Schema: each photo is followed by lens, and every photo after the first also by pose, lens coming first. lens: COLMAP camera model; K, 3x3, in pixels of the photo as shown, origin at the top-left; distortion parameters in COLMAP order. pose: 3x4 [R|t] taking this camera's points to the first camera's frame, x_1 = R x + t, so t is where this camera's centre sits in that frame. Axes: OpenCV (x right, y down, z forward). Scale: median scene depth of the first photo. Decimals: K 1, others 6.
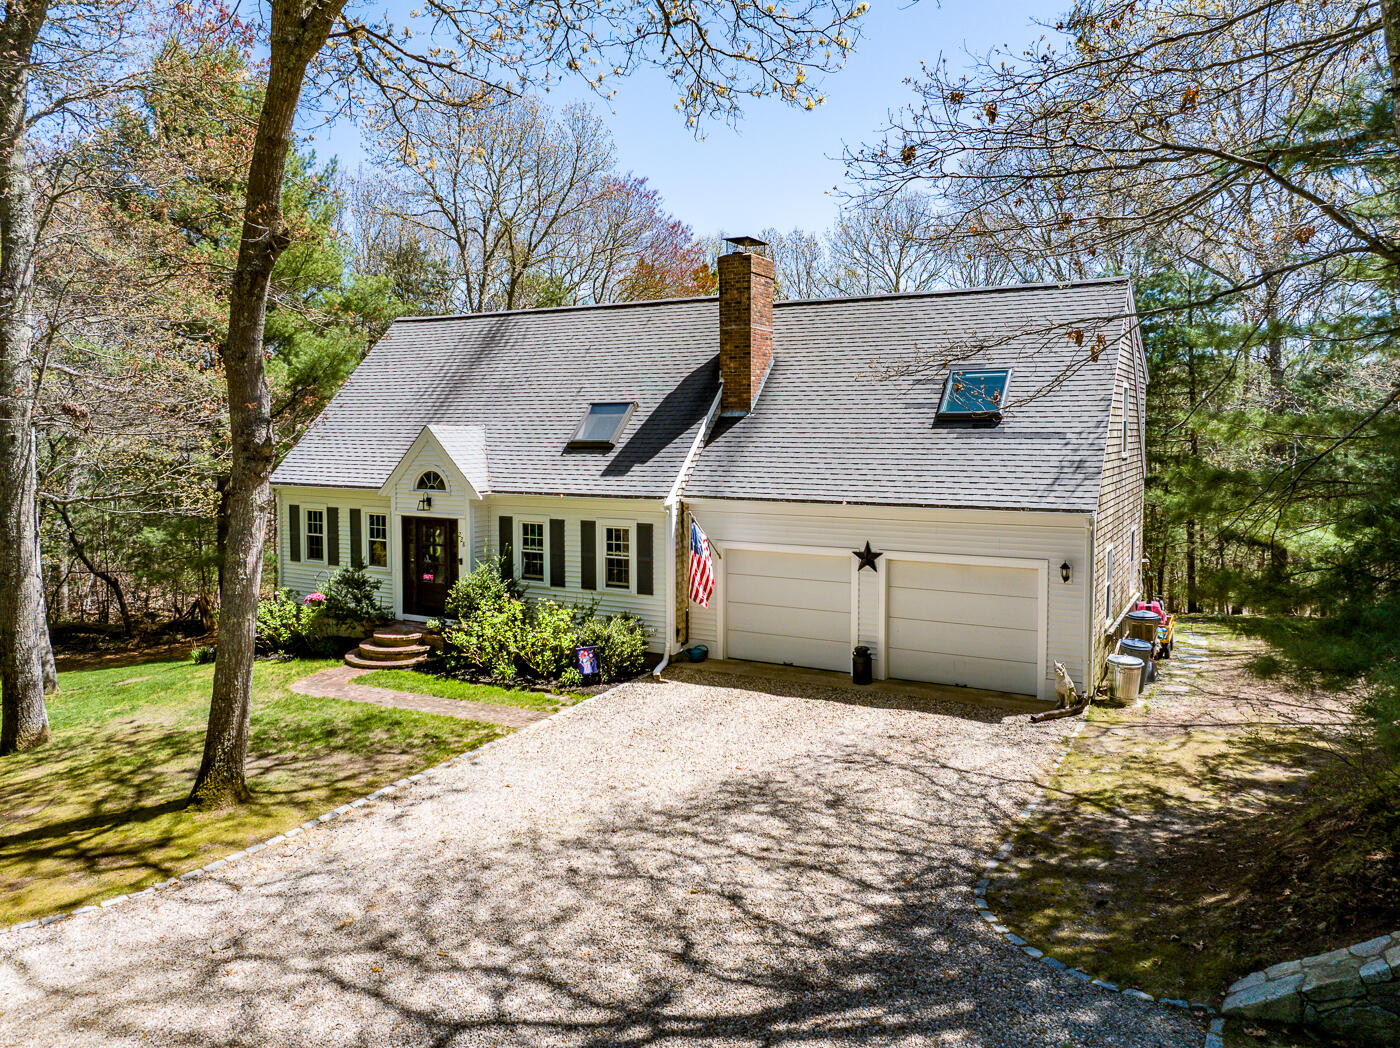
lens RADIAL K [[1013.3, 0, 667.0], [0, 1013.3, 482.2], [0, 0, 1]] dist [-0.050592, 0.019062]
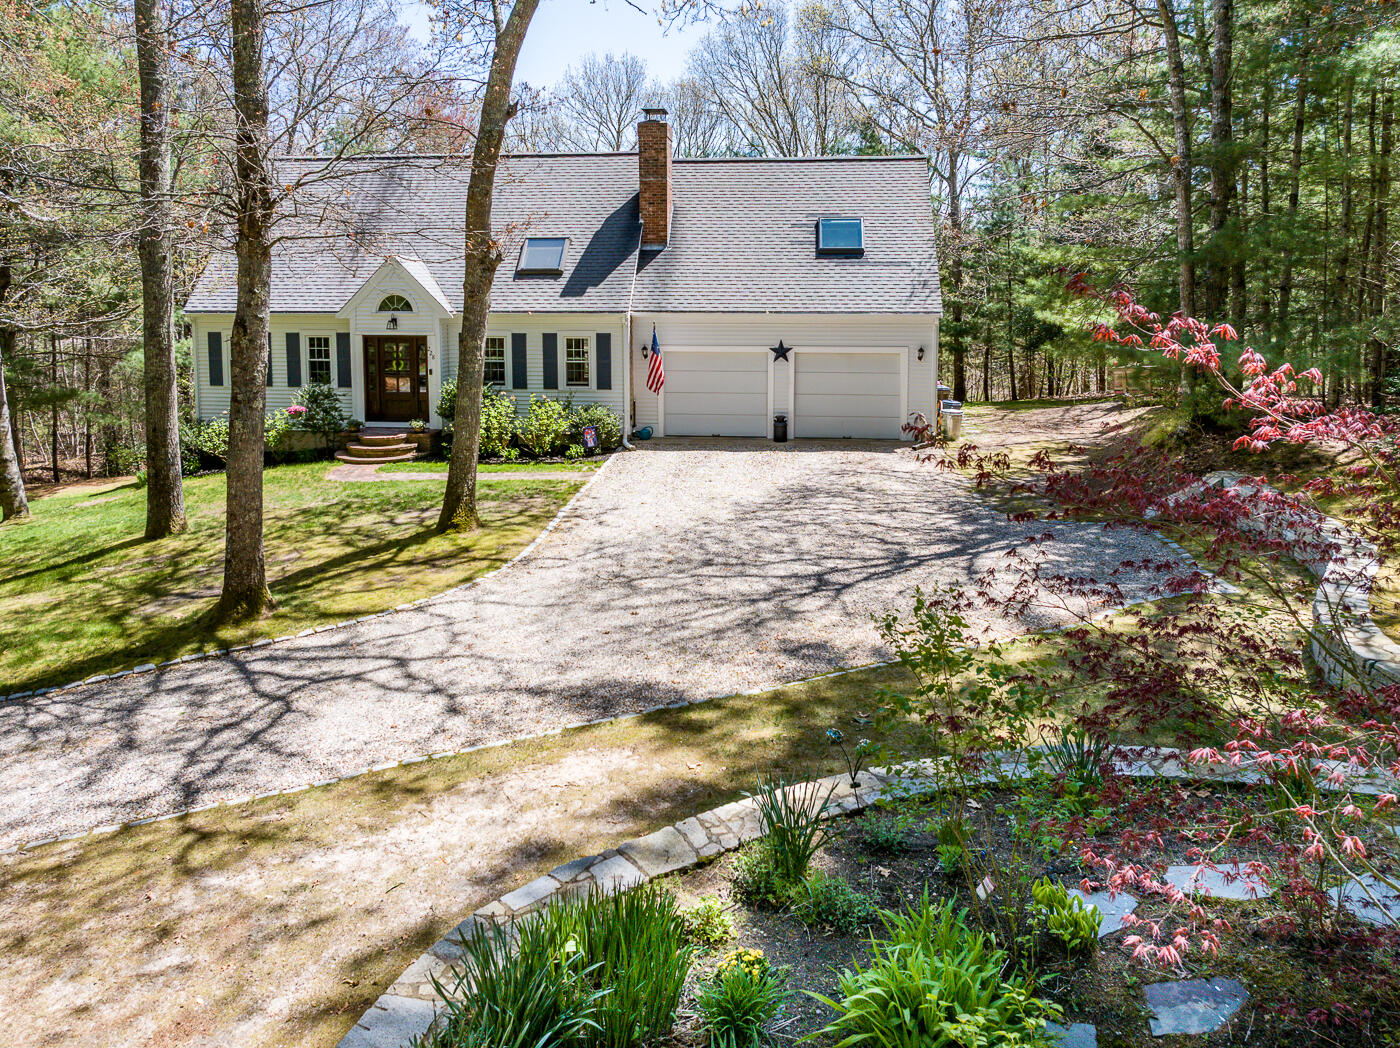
lens RADIAL K [[1013.3, 0, 703.1], [0, 1013.3, 420.8], [0, 0, 1]] dist [-0.050592, 0.019062]
pose [[0.916164, -0.051394, 0.397495, -0.454908], [0.017587, 0.995944, 0.088235, 0.044108], [-0.400418, -0.073847, 0.913352, -0.233515]]
